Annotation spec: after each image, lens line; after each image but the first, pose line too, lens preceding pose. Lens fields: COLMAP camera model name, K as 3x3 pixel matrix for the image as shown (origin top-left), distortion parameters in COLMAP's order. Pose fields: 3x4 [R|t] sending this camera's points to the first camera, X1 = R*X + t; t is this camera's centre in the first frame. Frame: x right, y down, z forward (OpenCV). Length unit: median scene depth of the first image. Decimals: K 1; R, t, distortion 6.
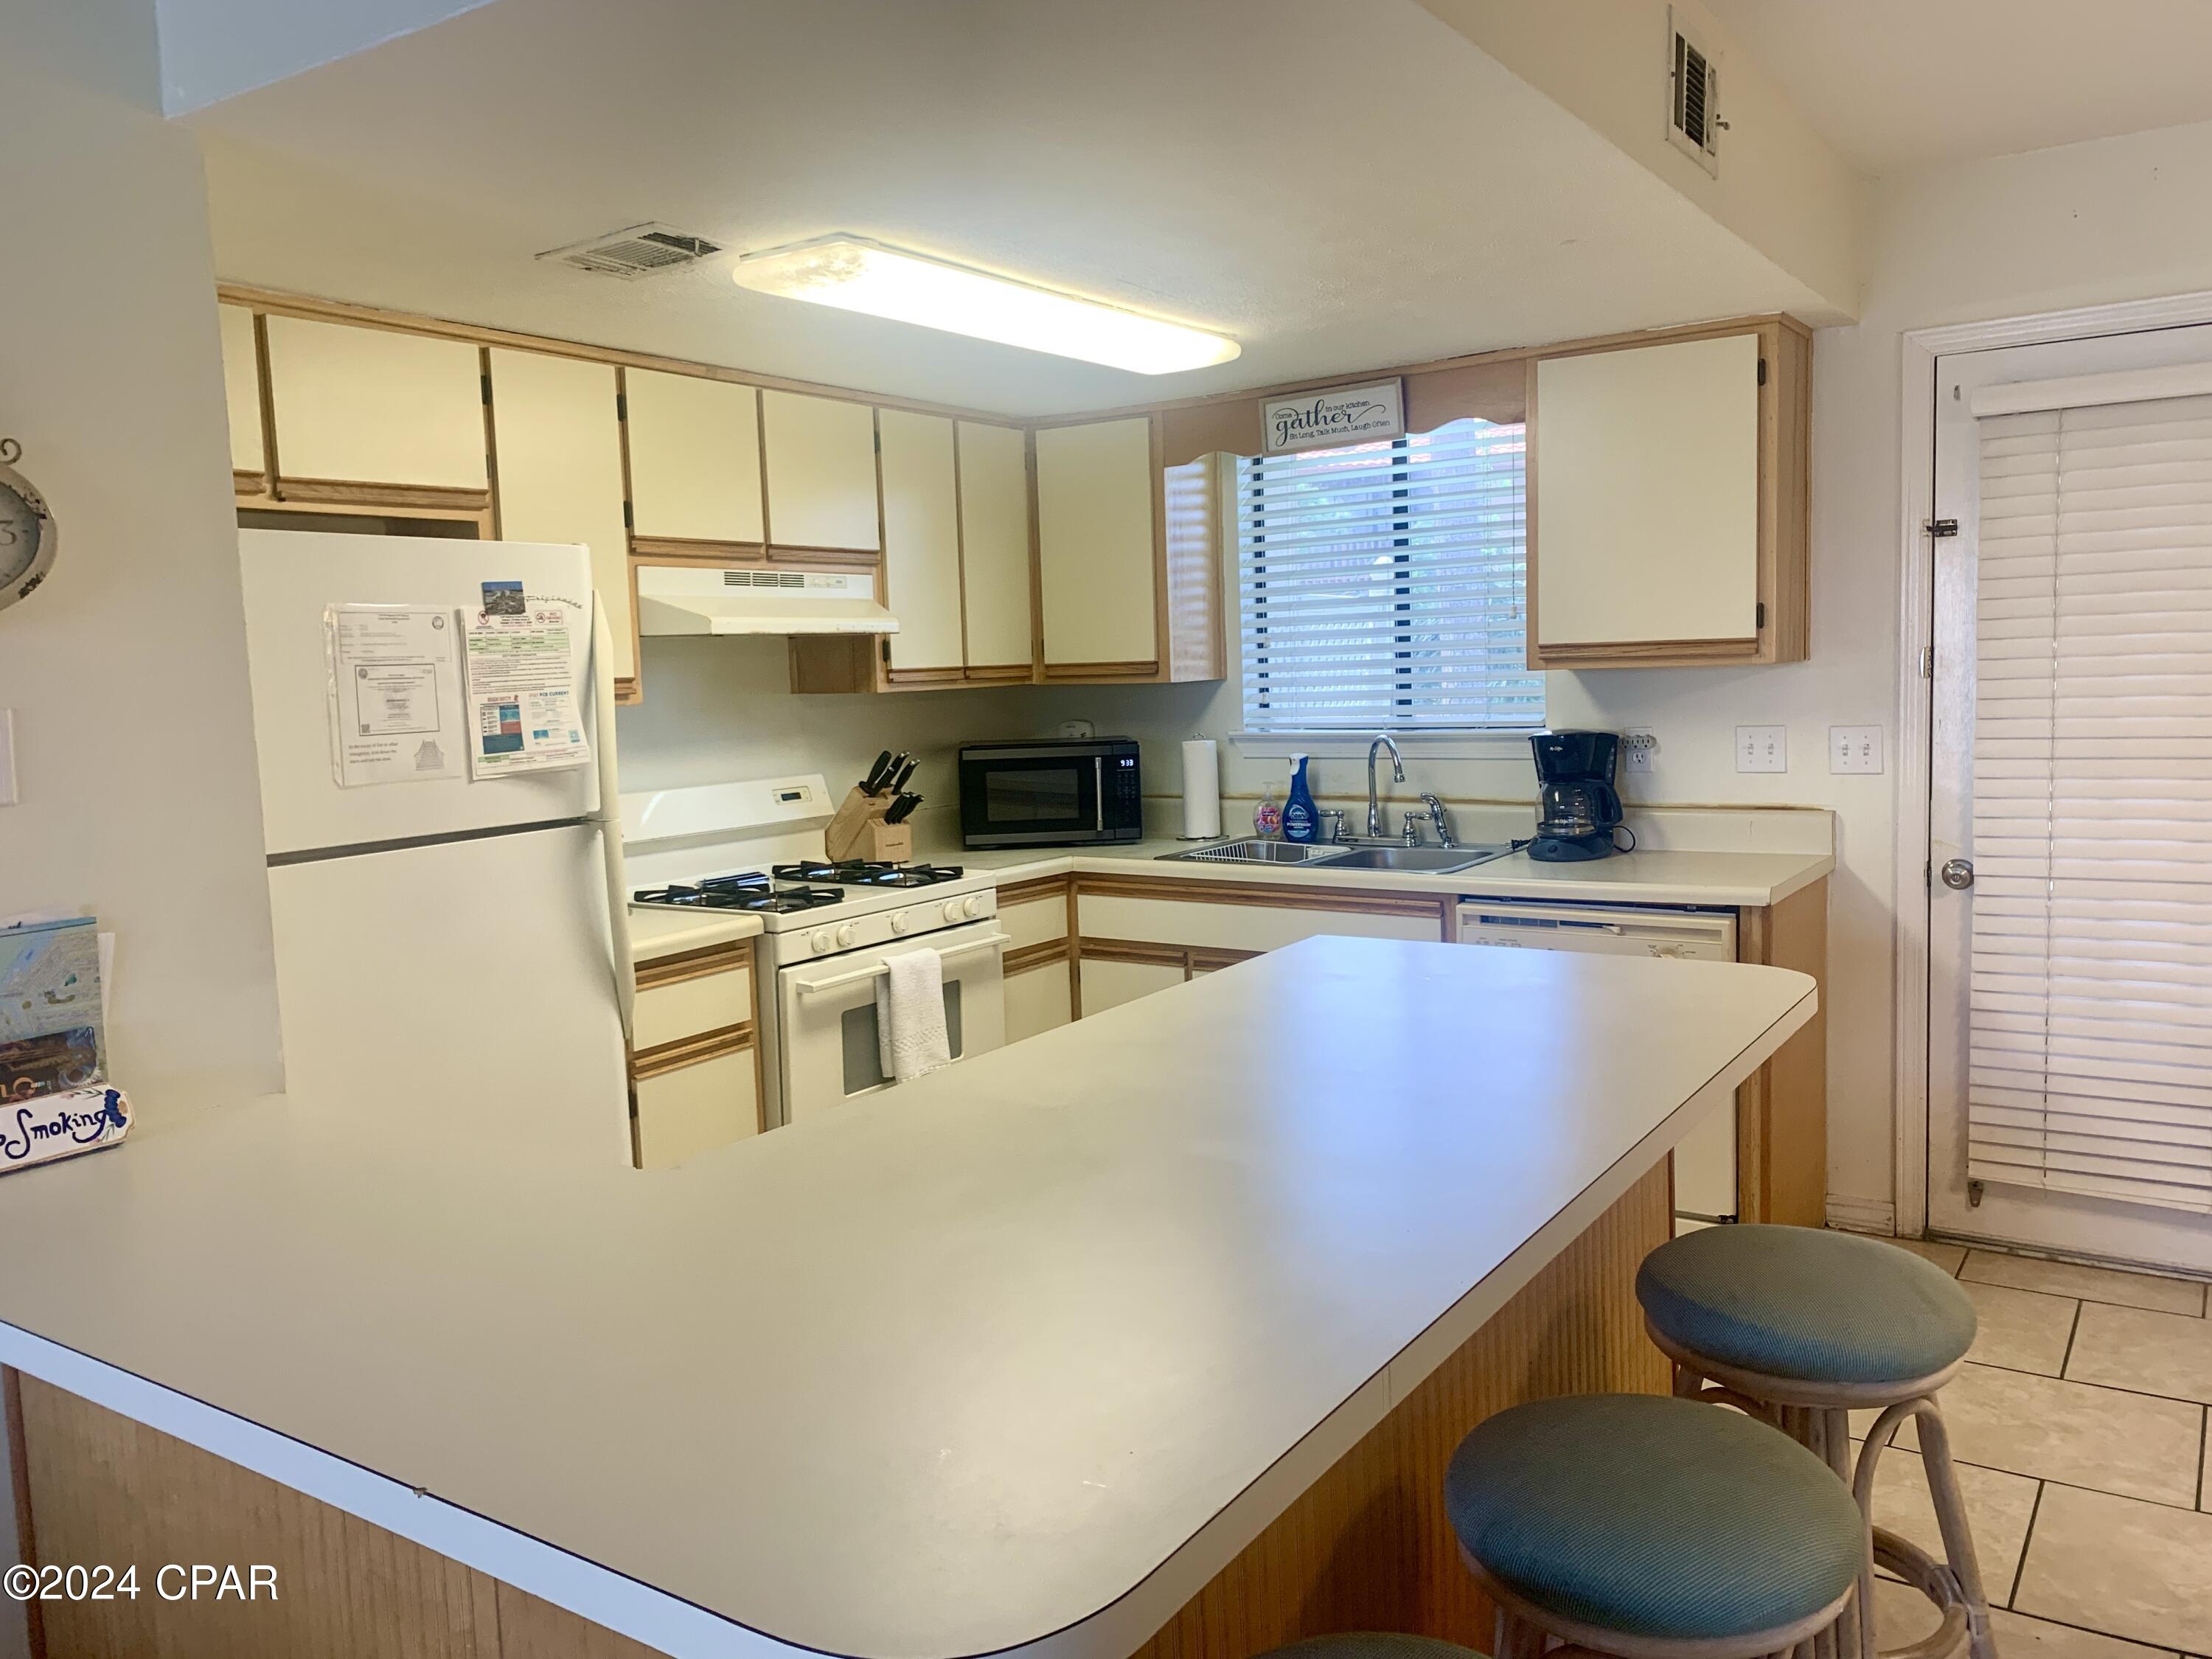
lens RADIAL K [[1679.9, 0, 1106.4], [0, 1679.9, 751.2], [0, 0, 1]] dist [0.150961, 0.000293]
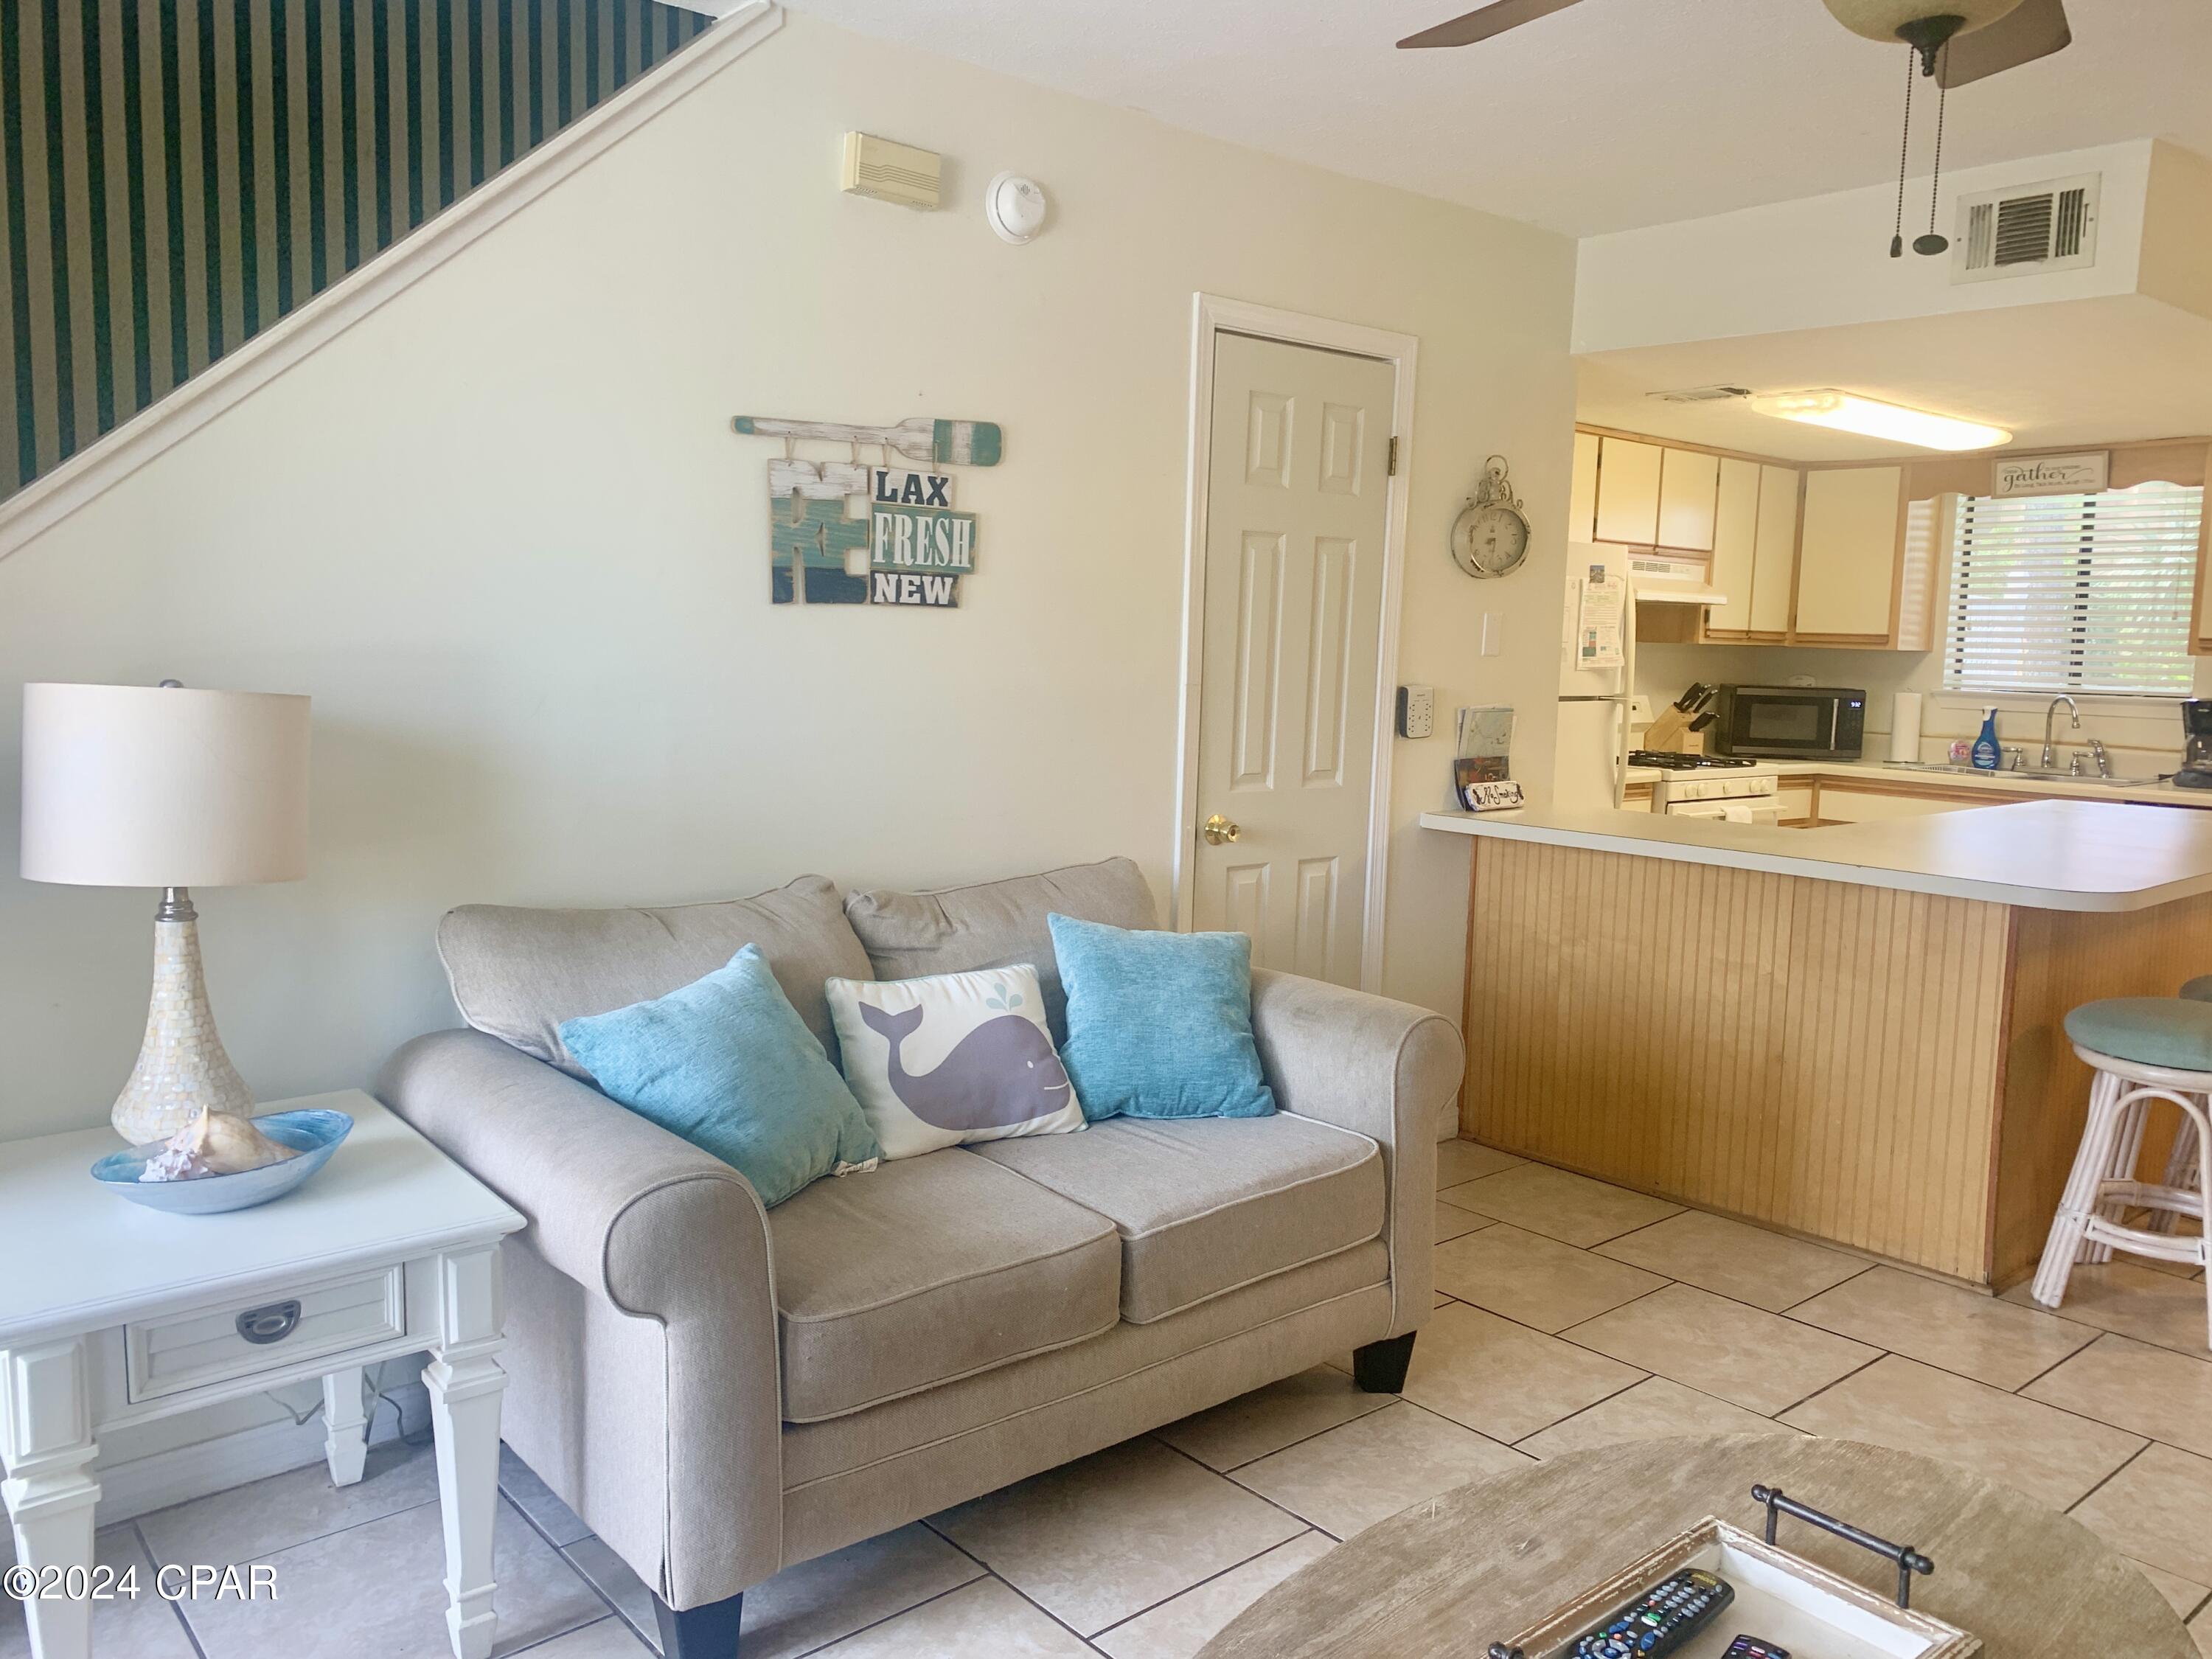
lens RADIAL K [[1677.6, 0, 1106.0], [0, 1677.6, 771.3], [0, 0, 1]] dist [0.010543, -0.000187]
pose [[0.962440, 0.084380, -0.258048, -0.246549], [-0.077370, 0.996308, 0.037217, 0.064506], [0.260236, -0.015854, 0.965415, -0.598327]]
